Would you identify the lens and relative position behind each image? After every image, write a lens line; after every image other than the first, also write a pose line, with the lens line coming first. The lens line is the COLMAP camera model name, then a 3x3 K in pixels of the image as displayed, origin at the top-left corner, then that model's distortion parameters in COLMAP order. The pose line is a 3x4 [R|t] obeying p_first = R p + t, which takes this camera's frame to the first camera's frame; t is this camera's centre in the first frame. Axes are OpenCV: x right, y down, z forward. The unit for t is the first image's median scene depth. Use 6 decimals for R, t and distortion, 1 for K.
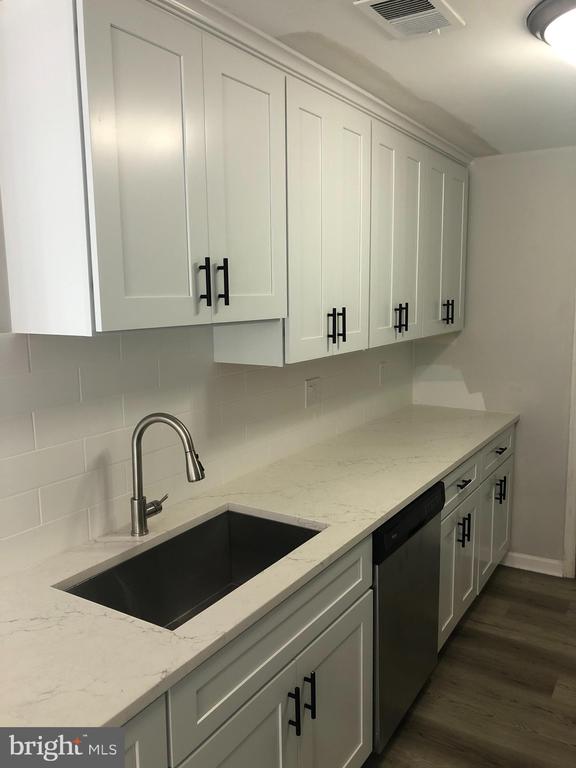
lens RADIAL K [[639.3, 0, 292.4], [0, 639.3, 376.6], [0, 0, 1]] dist [0.096189, -0.131410]
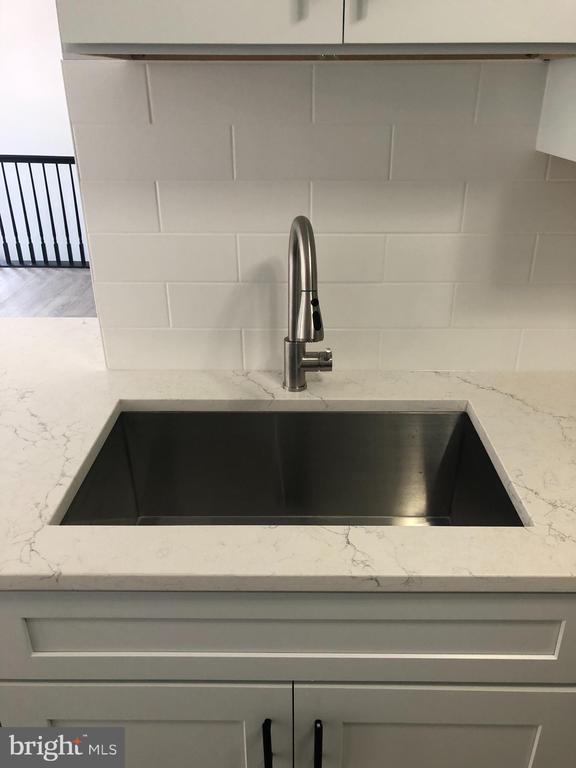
lens RADIAL K [[639.3, 0, 292.4], [0, 639.3, 376.6], [0, 0, 1]] dist [0.096189, -0.131410]
pose [[0.525756, 0.370769, -0.765579, 0.296675], [-0.122532, 0.923632, 0.363167, -0.024047], [0.841764, -0.097130, 0.531036, 0.615860]]
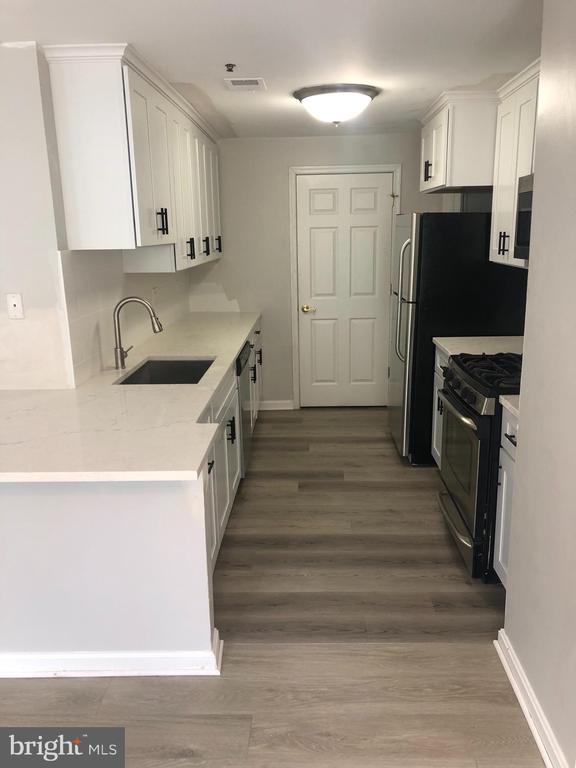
lens RADIAL K [[639.3, 0, 292.4], [0, 639.3, 376.6], [0, 0, 1]] dist [0.096189, -0.131410]
pose [[0.866929, -0.114326, 0.485143, -0.674605], [0.074372, 0.992113, 0.100895, 0.122839], [-0.492852, -0.051388, 0.868594, -0.734838]]
